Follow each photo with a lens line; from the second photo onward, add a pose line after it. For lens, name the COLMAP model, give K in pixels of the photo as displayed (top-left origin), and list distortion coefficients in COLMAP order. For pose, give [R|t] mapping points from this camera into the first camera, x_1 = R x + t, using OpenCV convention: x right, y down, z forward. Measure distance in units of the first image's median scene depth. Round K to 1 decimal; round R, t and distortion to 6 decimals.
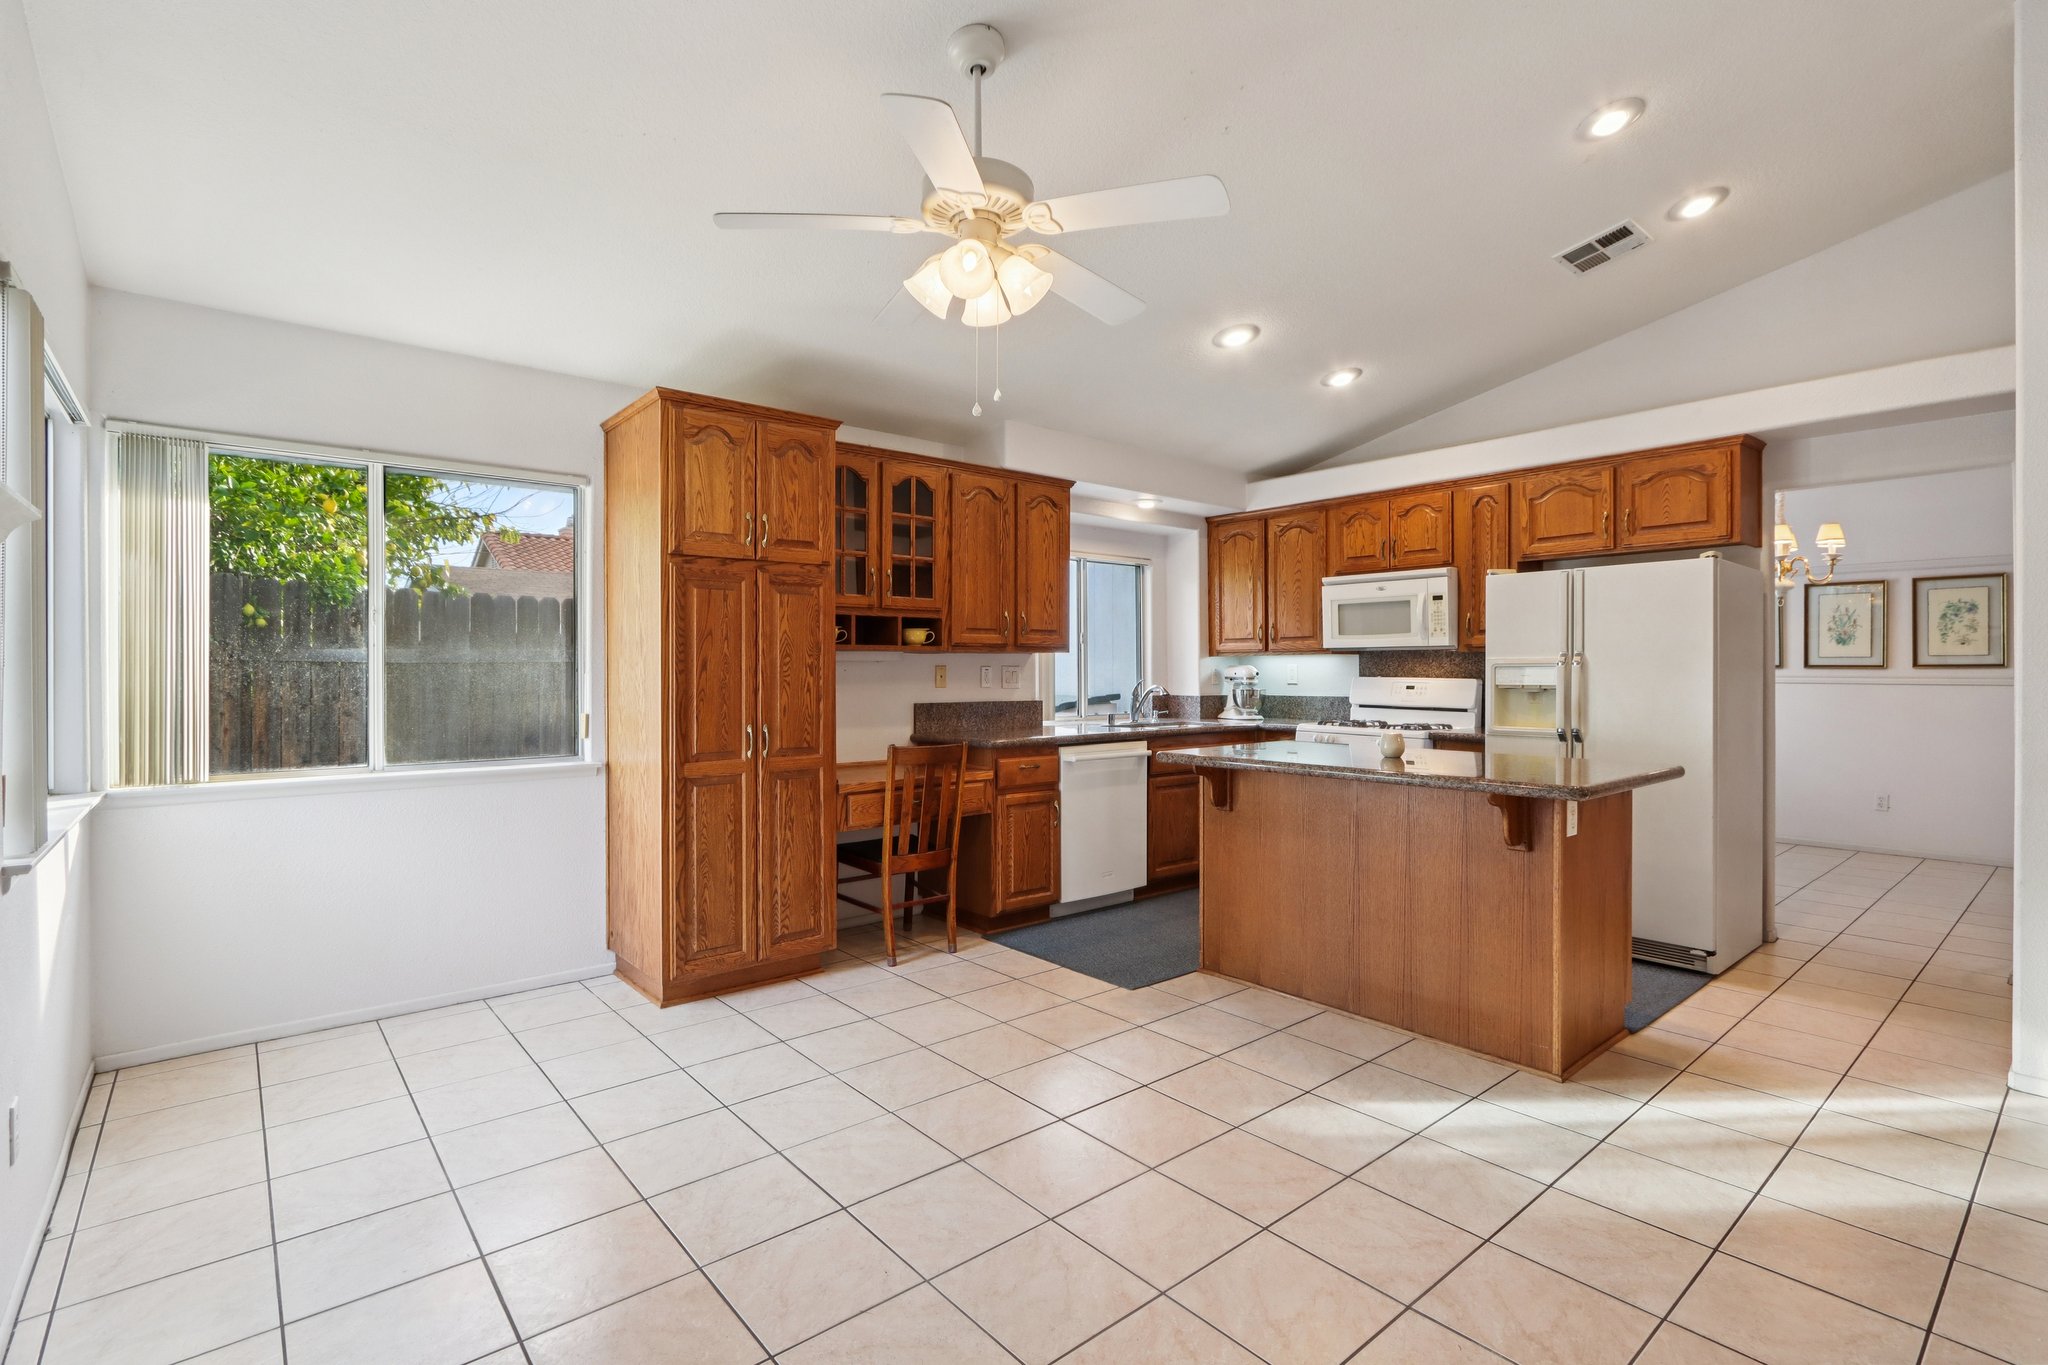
lens RADIAL K [[949.6, 0, 1024.0], [0, 949.6, 682.5], [0, 0, 1]] dist [-0.002972, 0.000097]
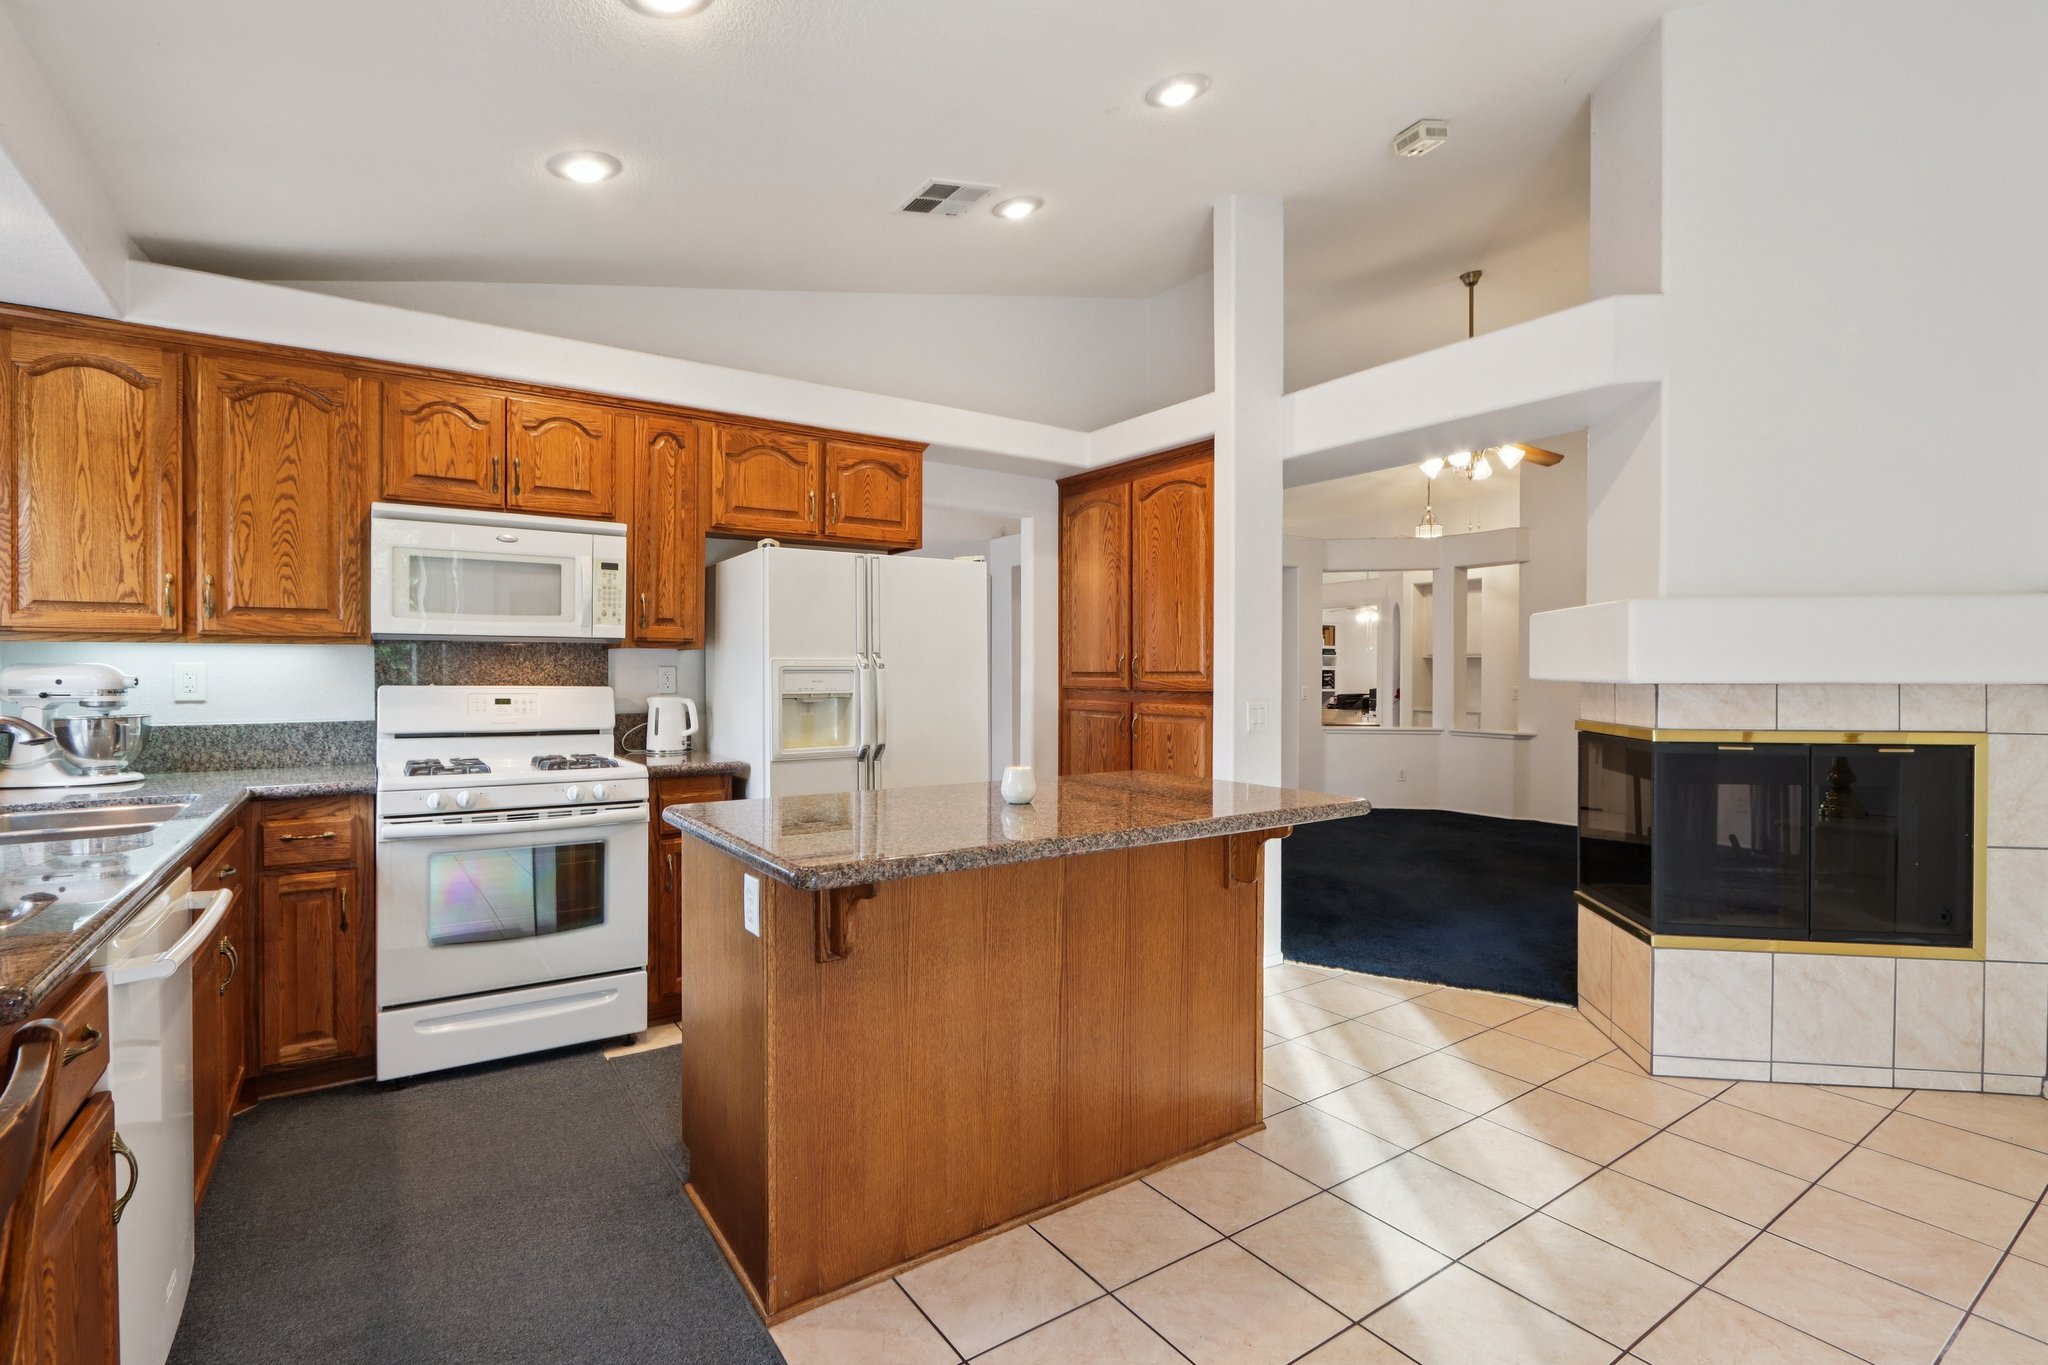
lens RADIAL K [[949.6, 0, 1024.0], [0, 949.6, 682.5], [0, 0, 1]] dist [-0.002972, 0.000097]
pose [[0.096879, -0.008241, 0.995262, -0.212455], [0.011291, 0.999910, 0.007181, -0.009085], [-0.995232, 0.010542, 0.096963, 0.672271]]
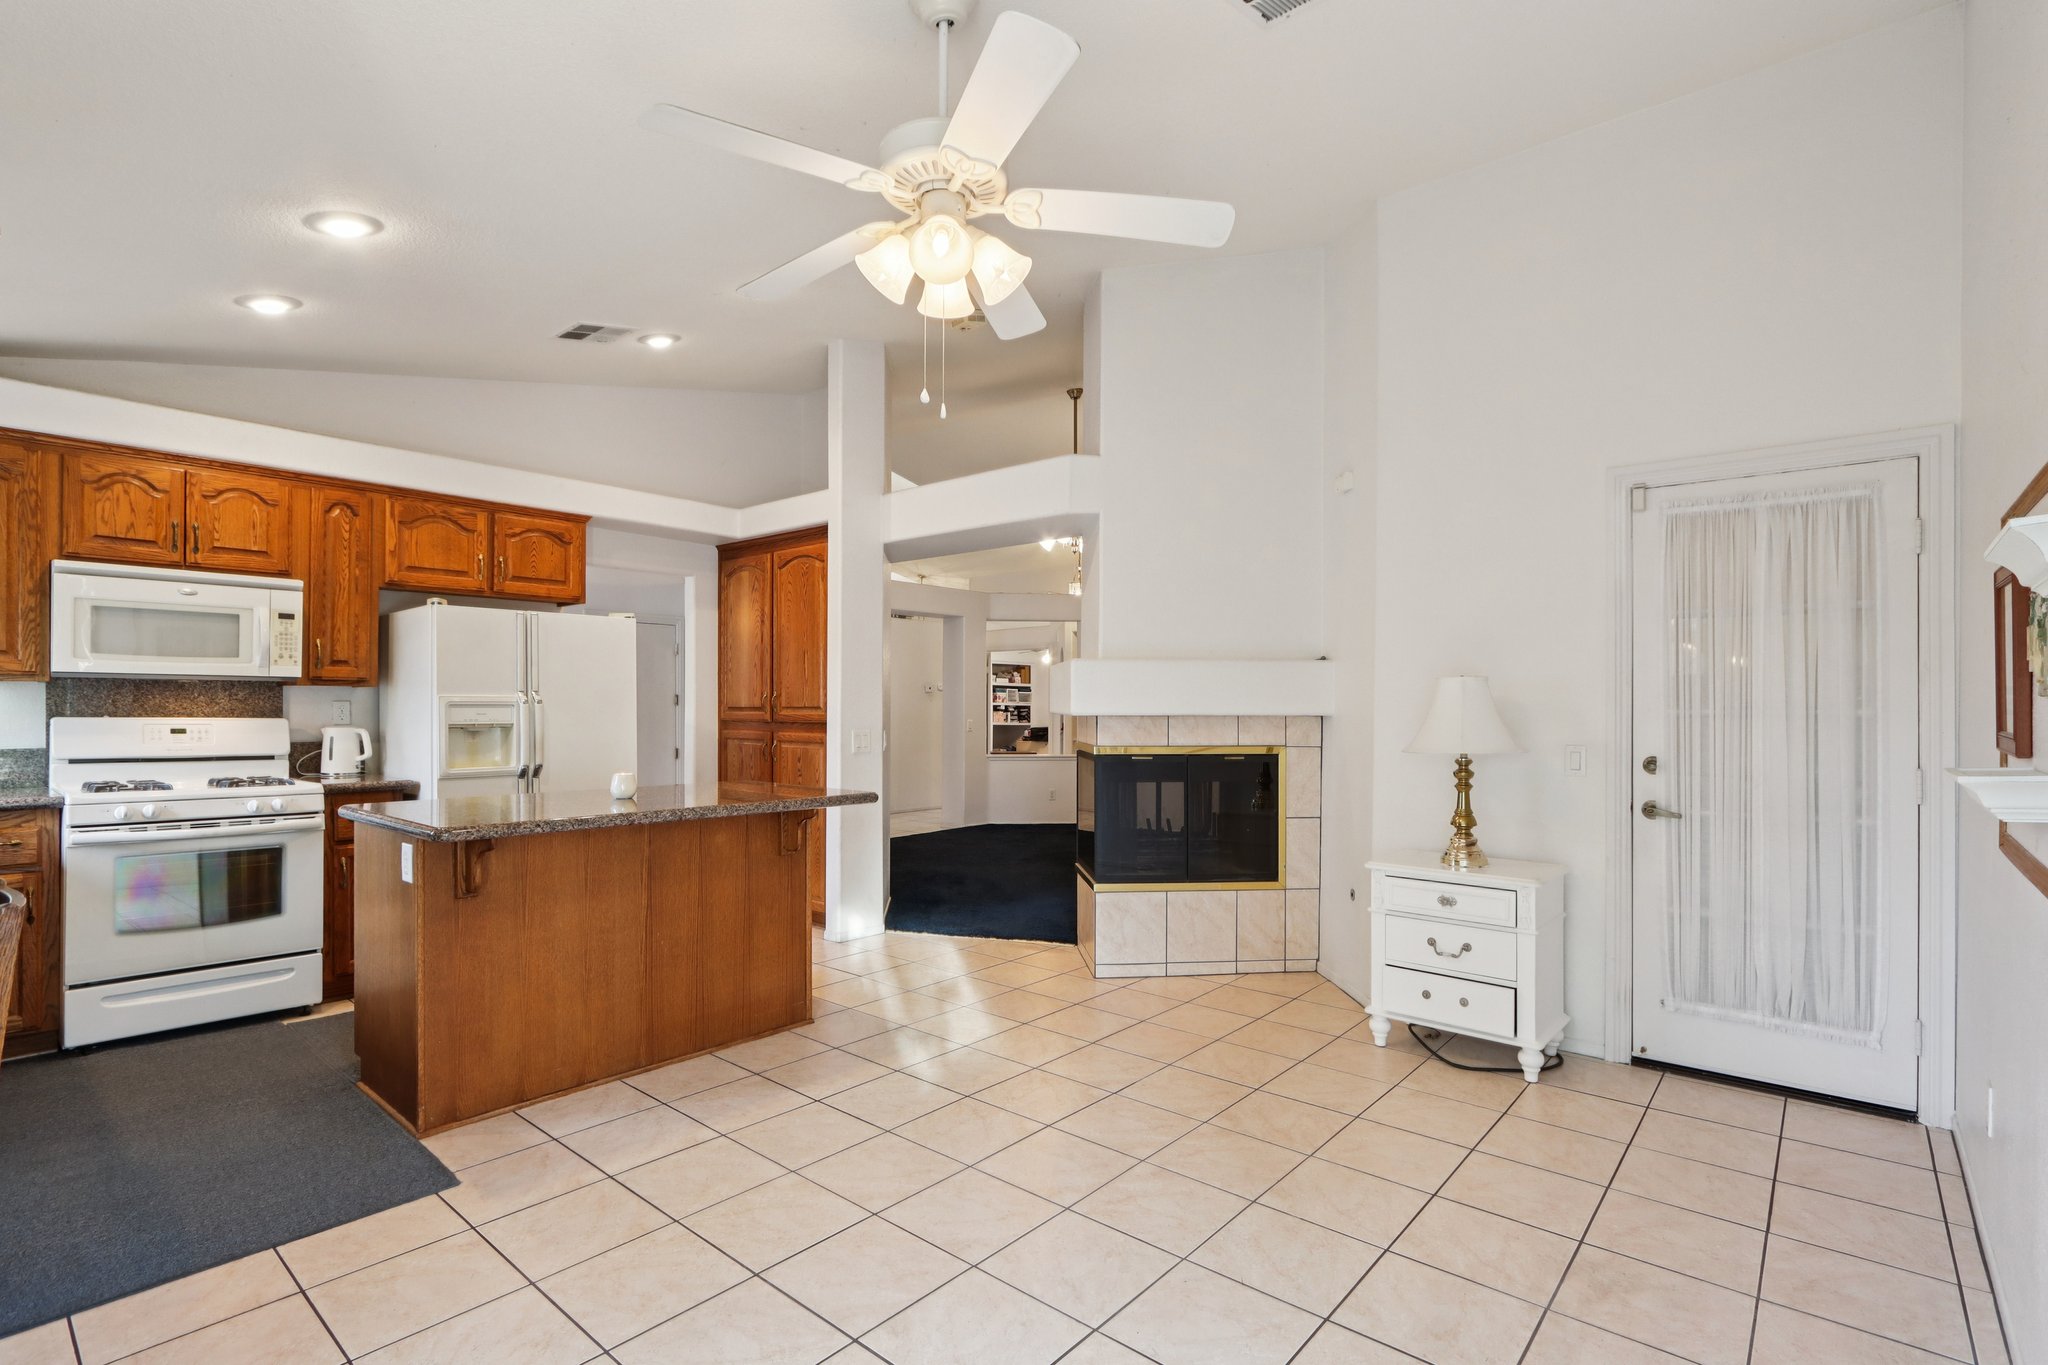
lens RADIAL K [[969.8, 0, 1023.1], [0, 969.8, 712.6], [0, 0, 1]] dist [-0.003364, -0.000706]
pose [[-0.157582, -0.002945, 0.987501, -0.477977], [0.009318, 0.999947, 0.004470, -0.007044], [-0.987462, 0.009906, -0.157546, 0.543623]]
